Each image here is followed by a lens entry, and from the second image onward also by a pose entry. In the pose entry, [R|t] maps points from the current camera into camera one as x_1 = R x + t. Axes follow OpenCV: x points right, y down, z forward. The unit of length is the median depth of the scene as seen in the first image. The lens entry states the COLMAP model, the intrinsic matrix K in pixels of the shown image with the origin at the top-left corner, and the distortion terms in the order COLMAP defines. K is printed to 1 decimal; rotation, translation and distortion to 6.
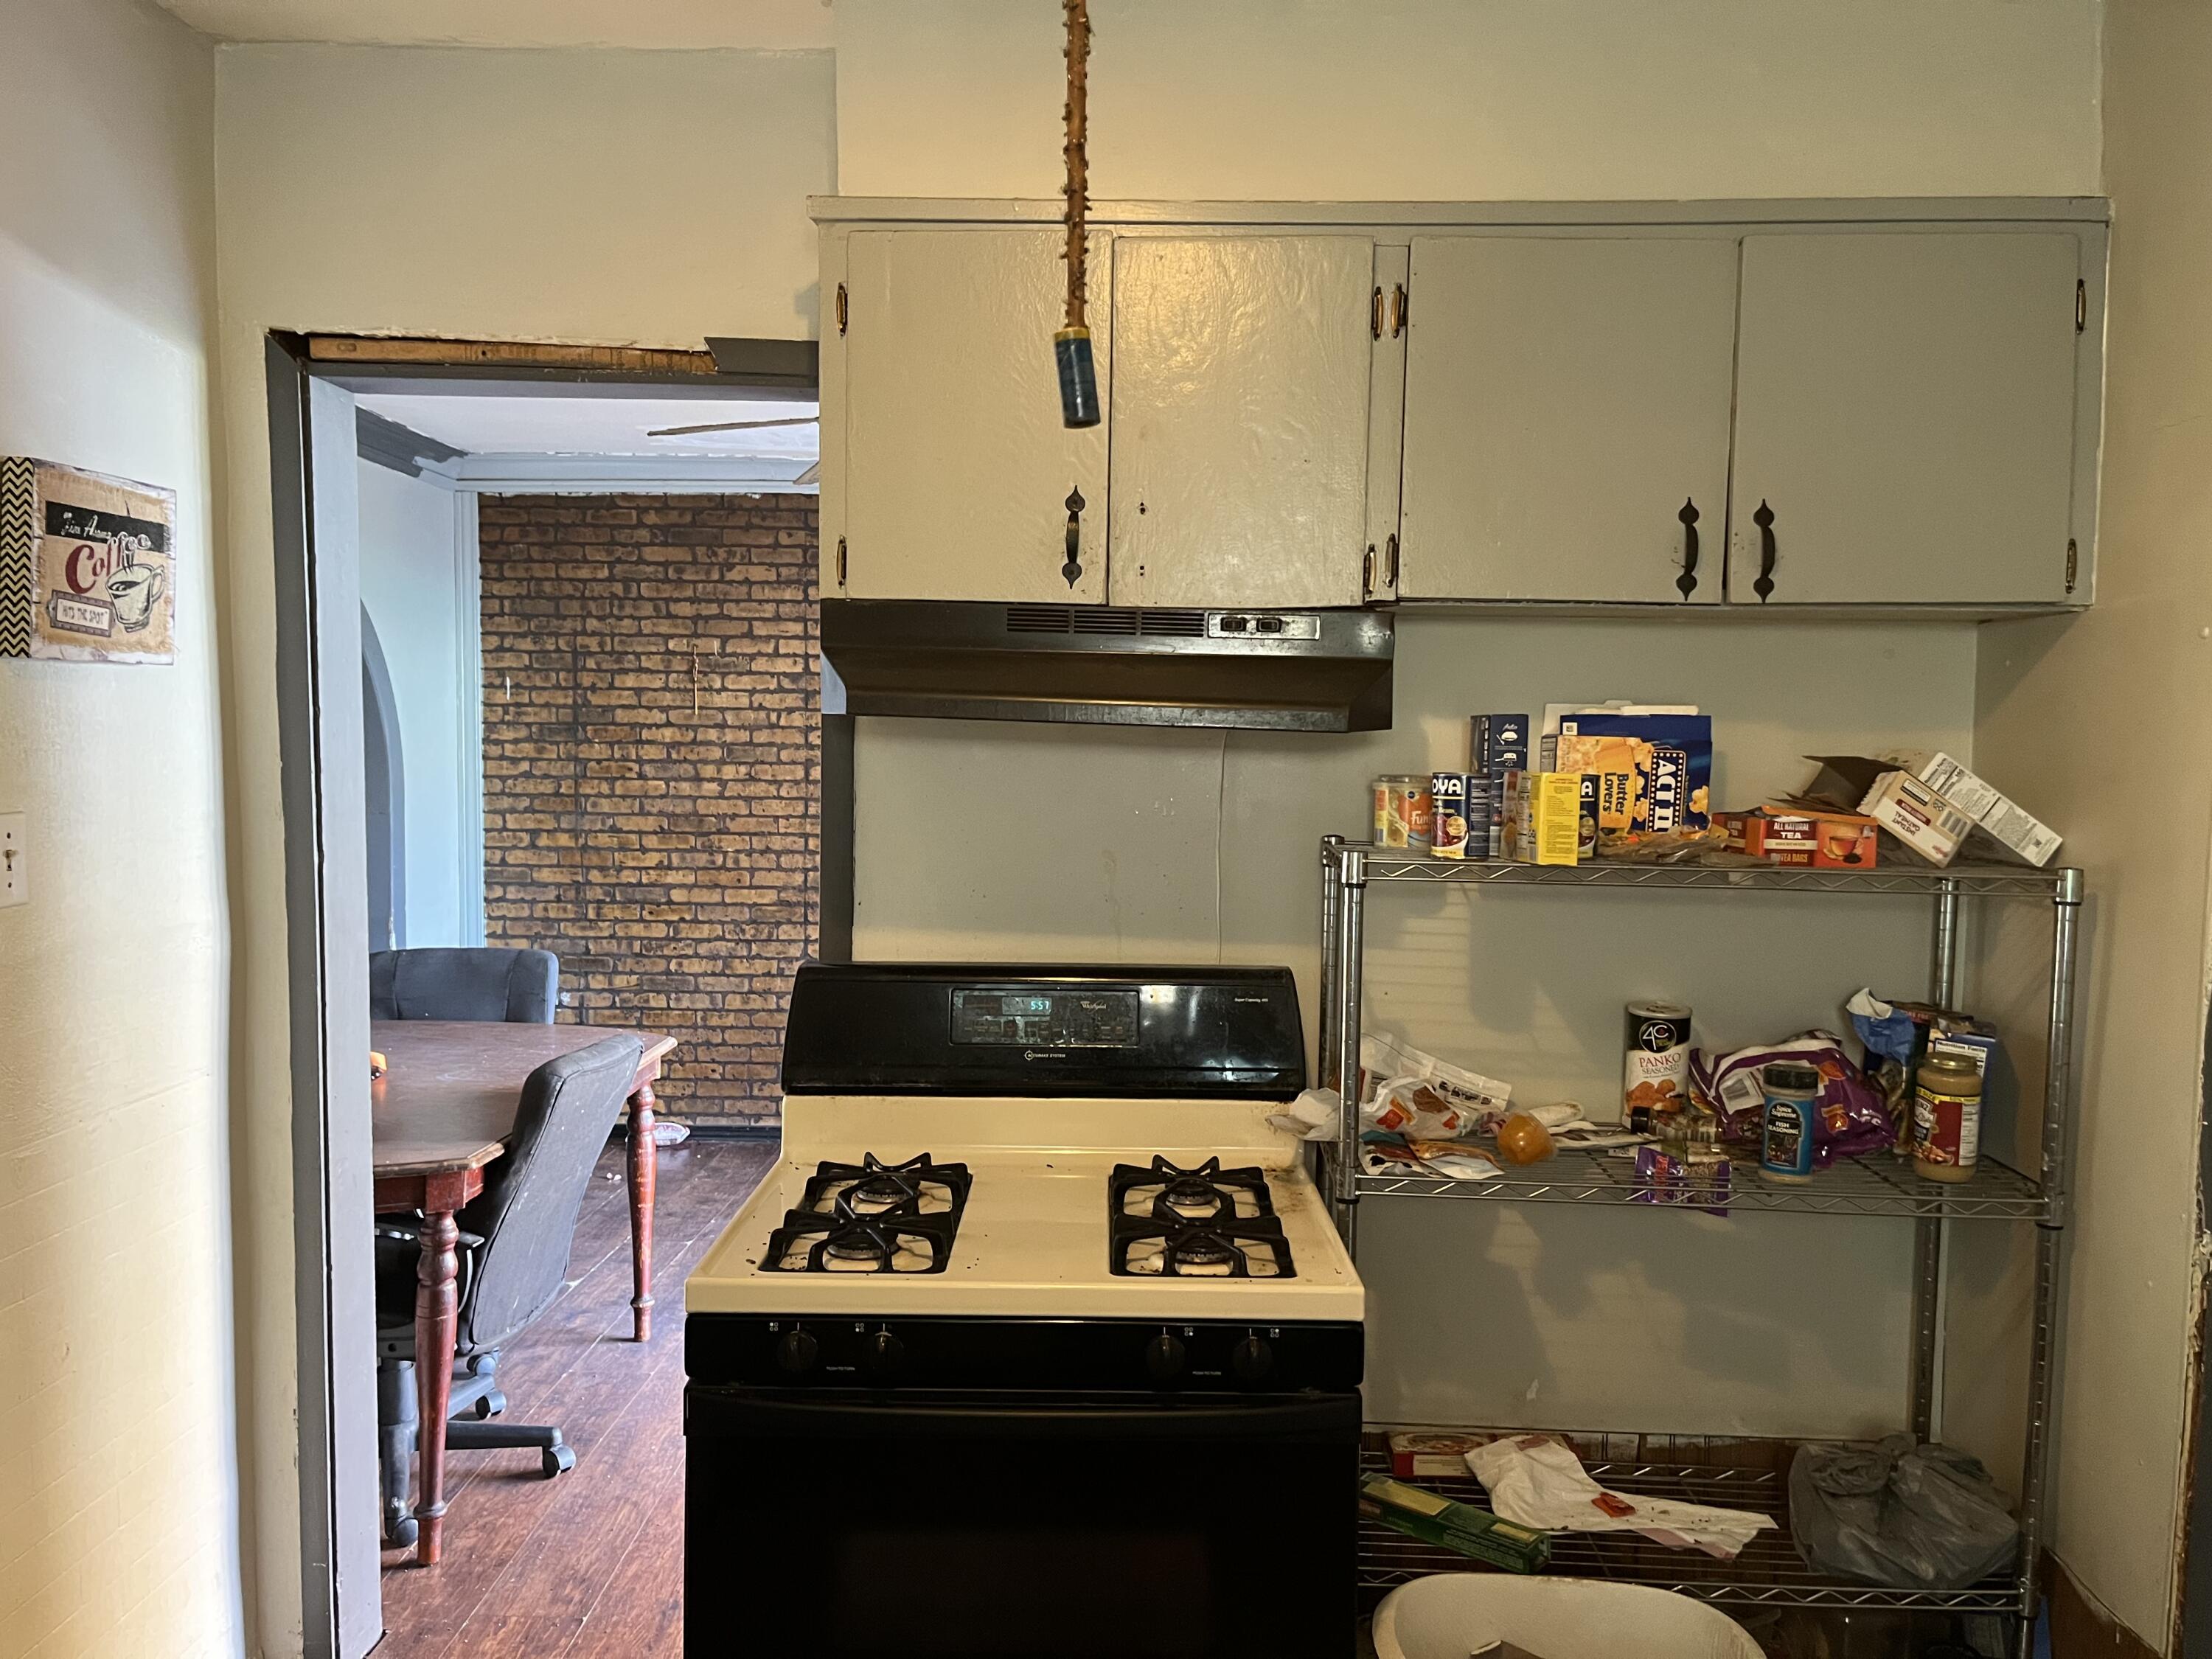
lens RADIAL K [[1647.0, 0, 1096.7], [0, 1647.0, 832.0], [0, 0, 1]] dist [0.098895, -0.140295]
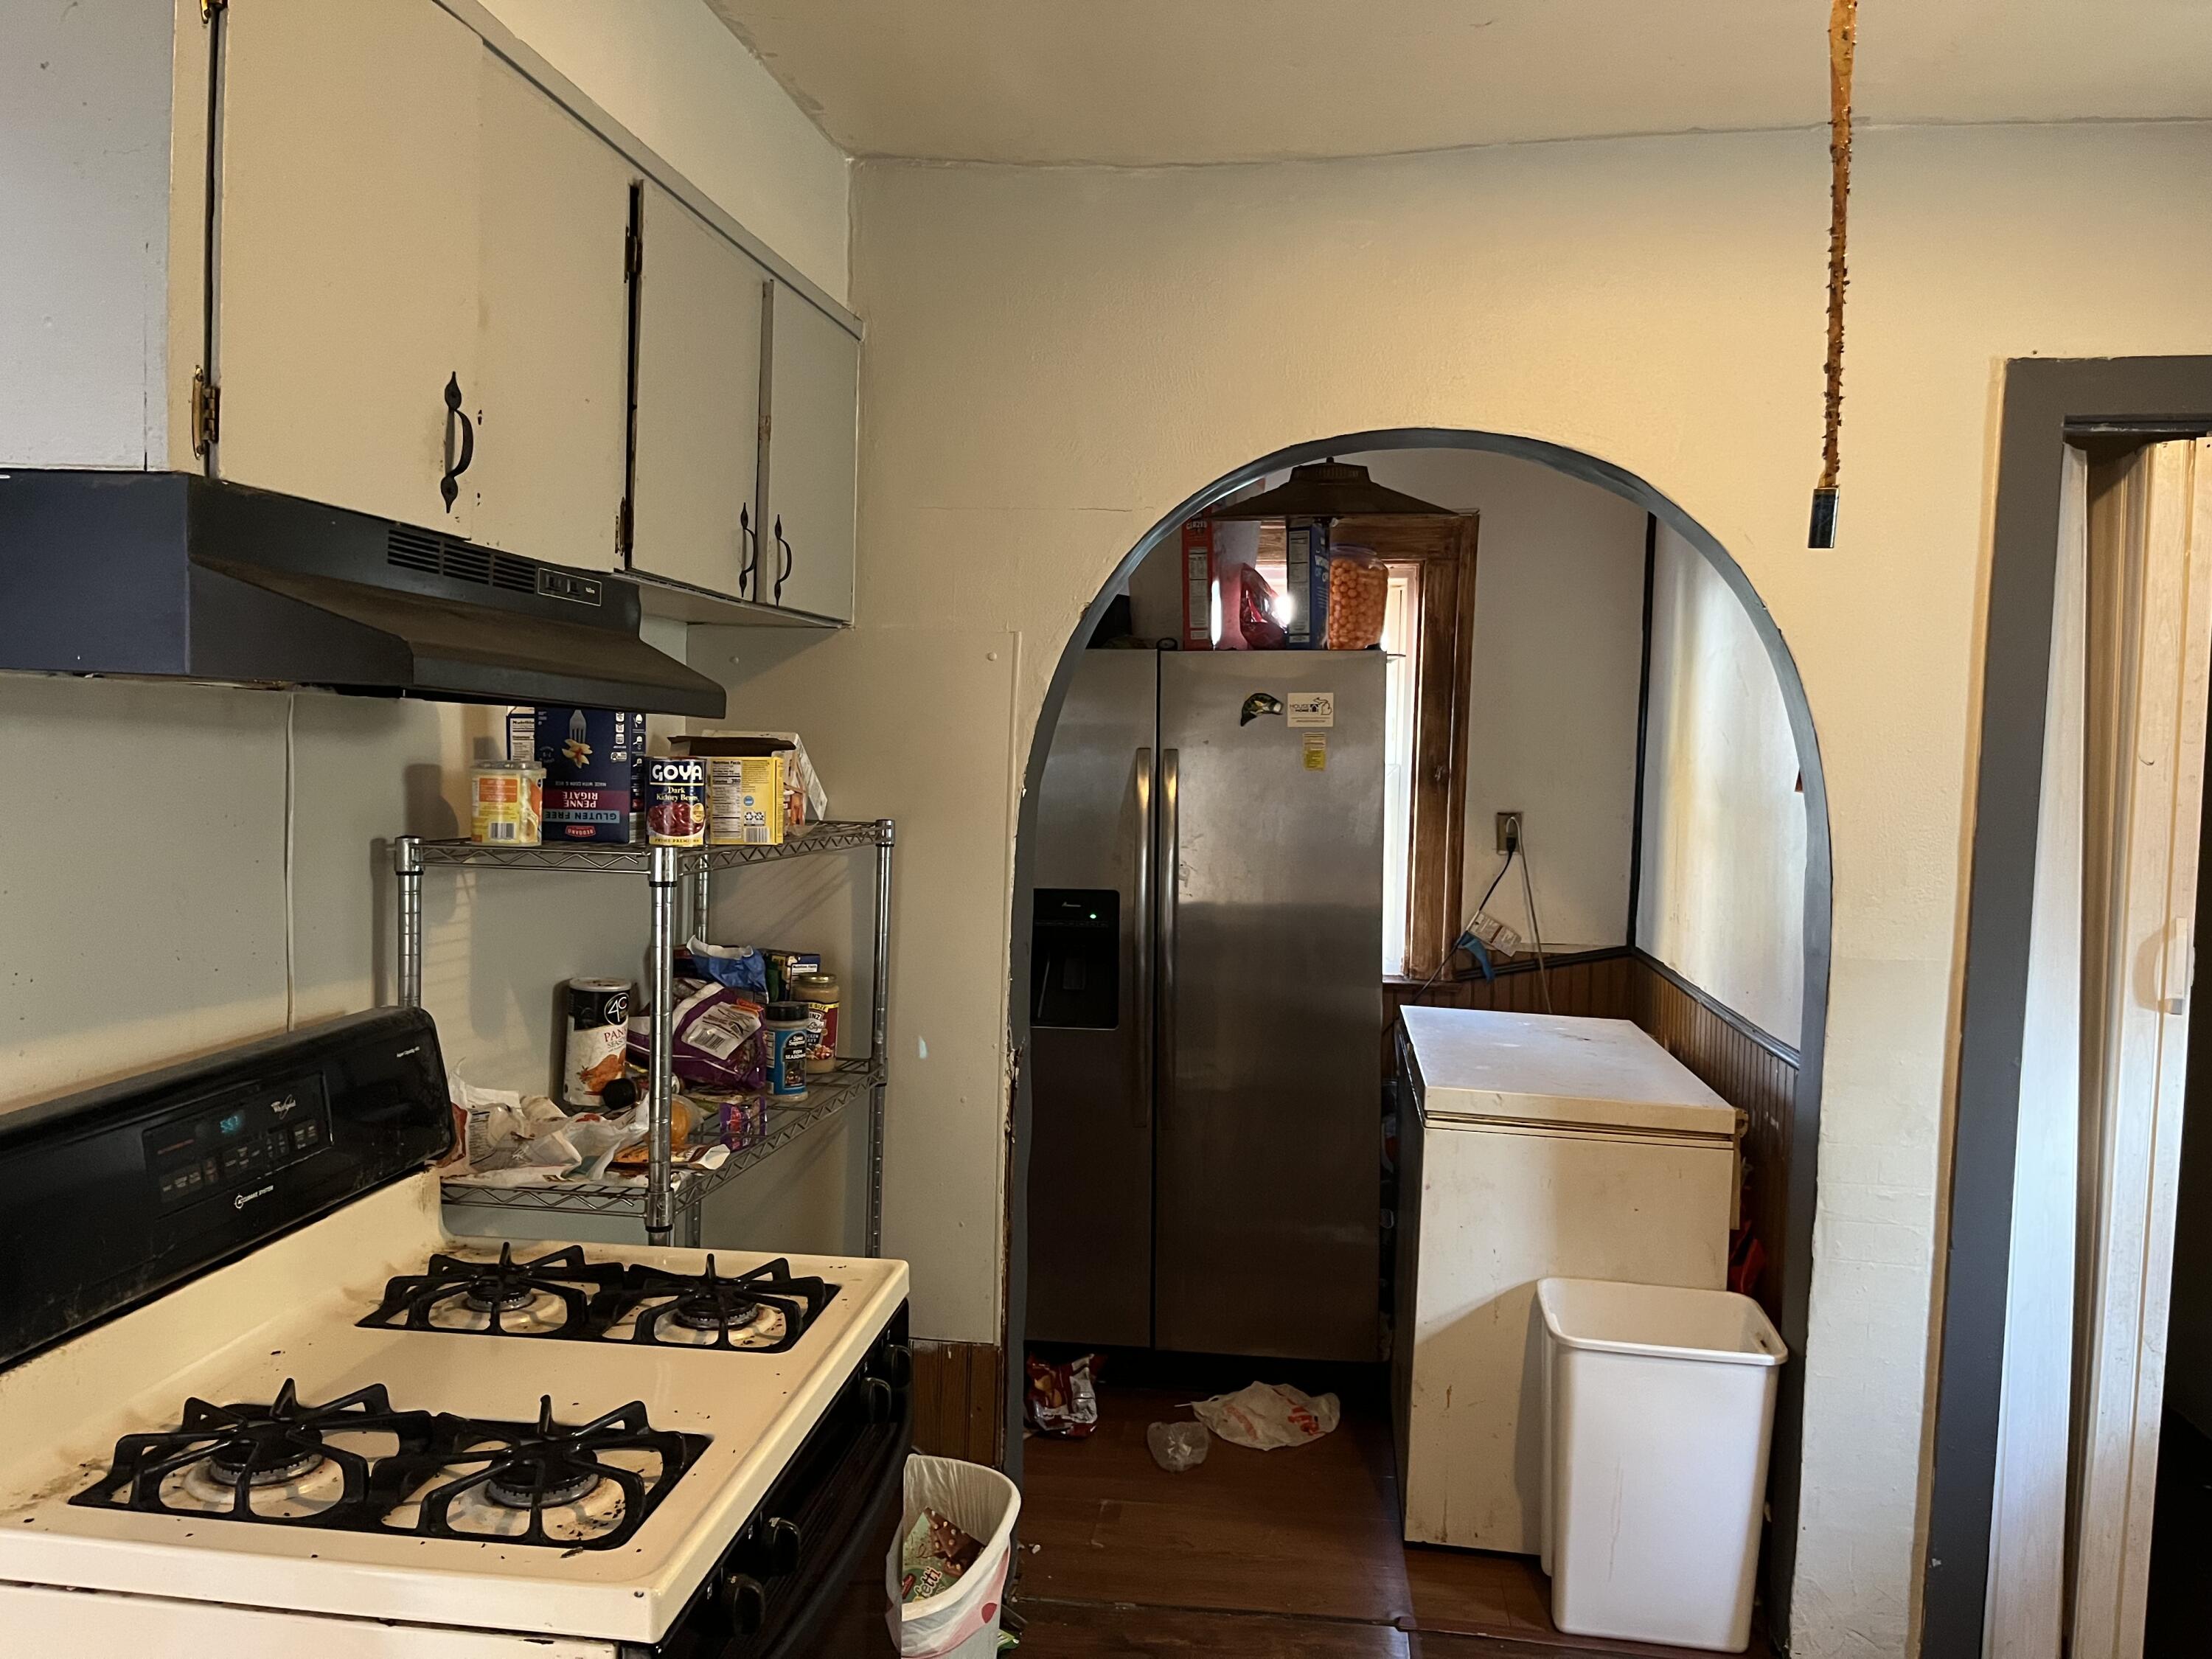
lens RADIAL K [[1647.0, 0, 1096.7], [0, 1647.0, 832.0], [0, 0, 1]] dist [0.098895, -0.140295]
pose [[0.129837, -0.064557, 0.989431, -0.703798], [0.034443, 0.997570, 0.060569, -0.042690], [-0.990937, 0.026215, 0.131745, 0.629075]]
